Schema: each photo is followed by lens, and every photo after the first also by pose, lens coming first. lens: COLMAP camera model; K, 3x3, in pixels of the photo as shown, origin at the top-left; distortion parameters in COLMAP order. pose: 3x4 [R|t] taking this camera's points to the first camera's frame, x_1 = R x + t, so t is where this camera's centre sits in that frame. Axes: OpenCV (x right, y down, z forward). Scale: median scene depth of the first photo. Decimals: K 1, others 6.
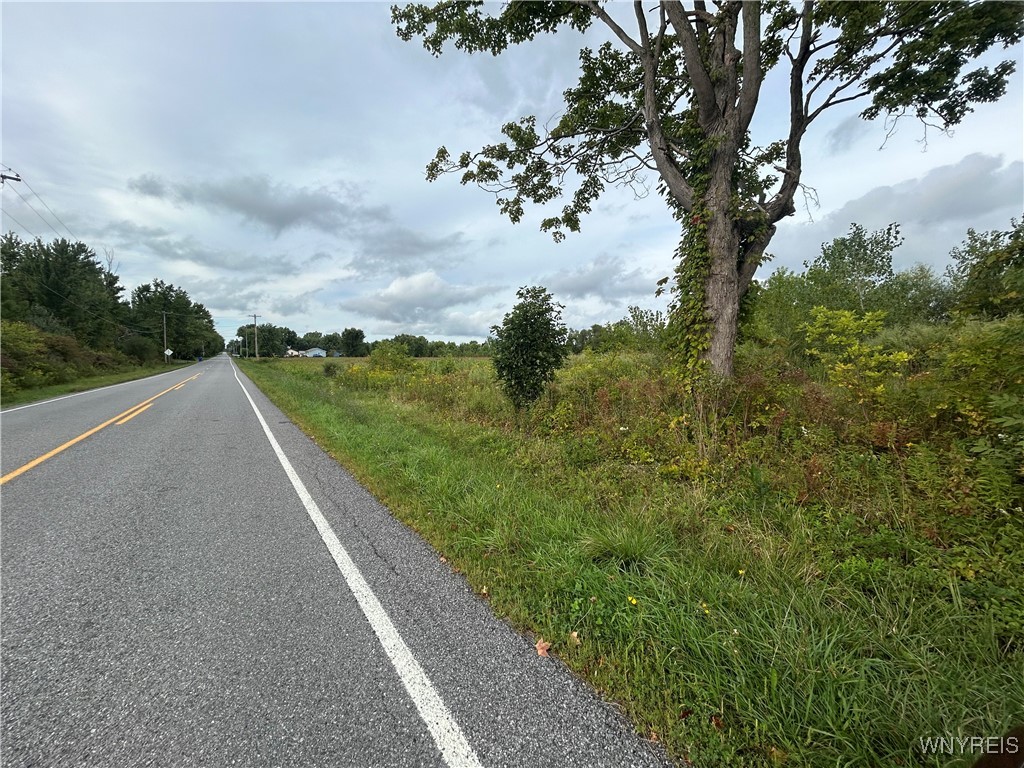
lens RADIAL K [[407.8, 0, 512.0], [0, 407.8, 384.0], [0, 0, 1]] dist [0.001100, 0.000079]
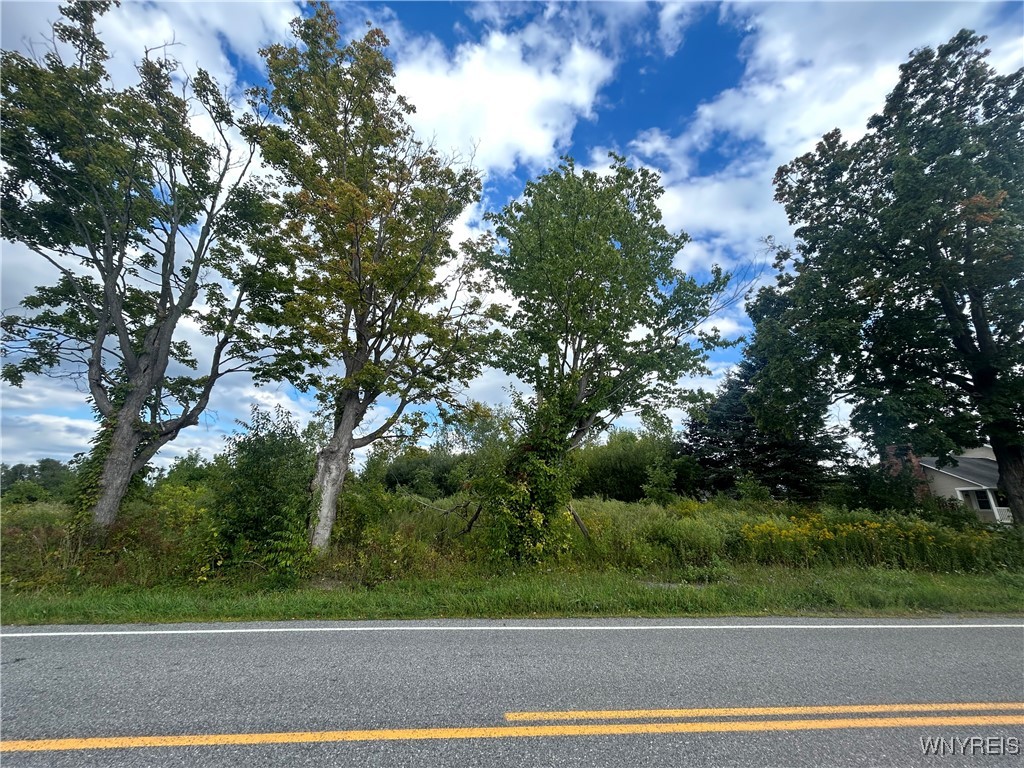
lens RADIAL K [[407.8, 0, 512.0], [0, 407.8, 384.0], [0, 0, 1]] dist [0.001100, 0.000079]
pose [[0.513925, 0.258191, 0.818058, -0.113629], [0.037194, 0.946027, -0.321946, 0.042446], [-0.857029, 0.195883, 0.476584, -1.267218]]
